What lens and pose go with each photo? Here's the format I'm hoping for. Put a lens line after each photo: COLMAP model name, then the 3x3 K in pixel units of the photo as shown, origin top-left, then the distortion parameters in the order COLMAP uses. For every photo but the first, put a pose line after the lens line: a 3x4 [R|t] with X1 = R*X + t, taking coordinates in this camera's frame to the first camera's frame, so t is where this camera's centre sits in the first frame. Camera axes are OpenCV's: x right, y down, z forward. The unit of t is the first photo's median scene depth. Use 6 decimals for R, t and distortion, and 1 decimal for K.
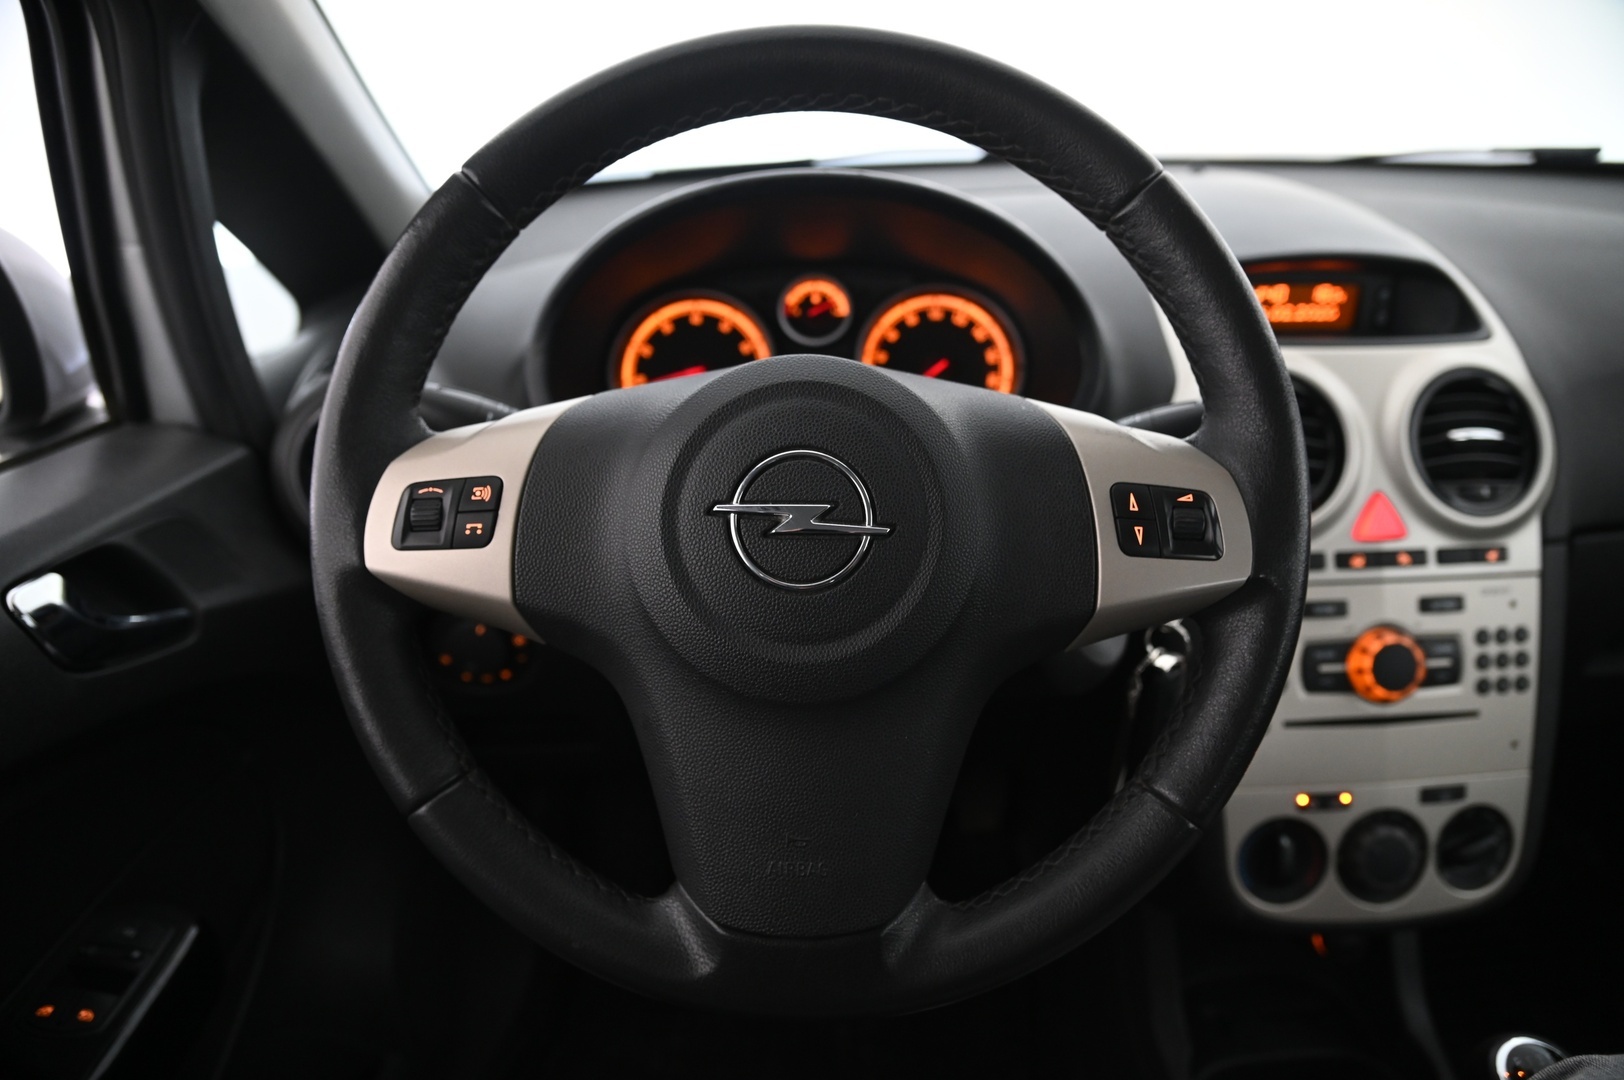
lens RADIAL K [[1118.4, 0, 820.6], [0, 1118.4, 576.8], [0, 0, 1]] dist [-0.040765, -0.004766]
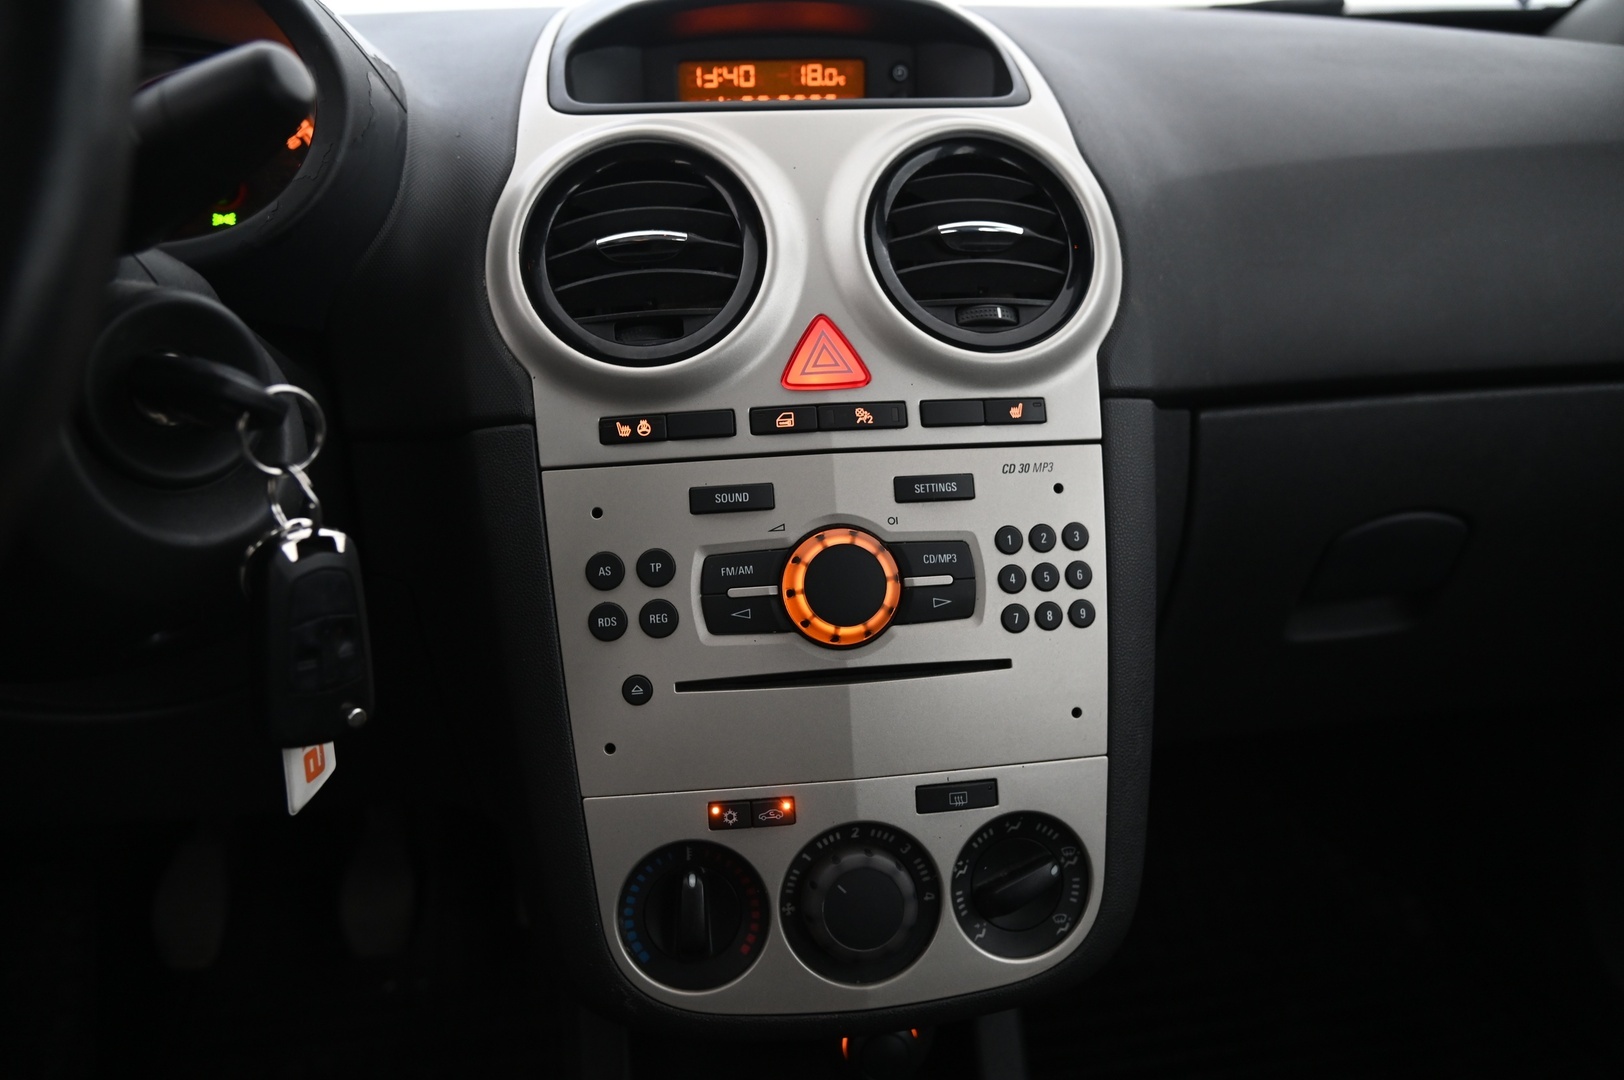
lens RADIAL K [[1219.6, 0, 810.1], [0, 1219.6, 539.9], [0, 0, 1]] dist [-0.042049, -0.001755]
pose [[0.998853, -0.030743, 0.036719, 0.462507], [0.034412, 0.993996, -0.103861, 0.123169], [-0.033306, 0.105005, 0.993914, 0.311160]]
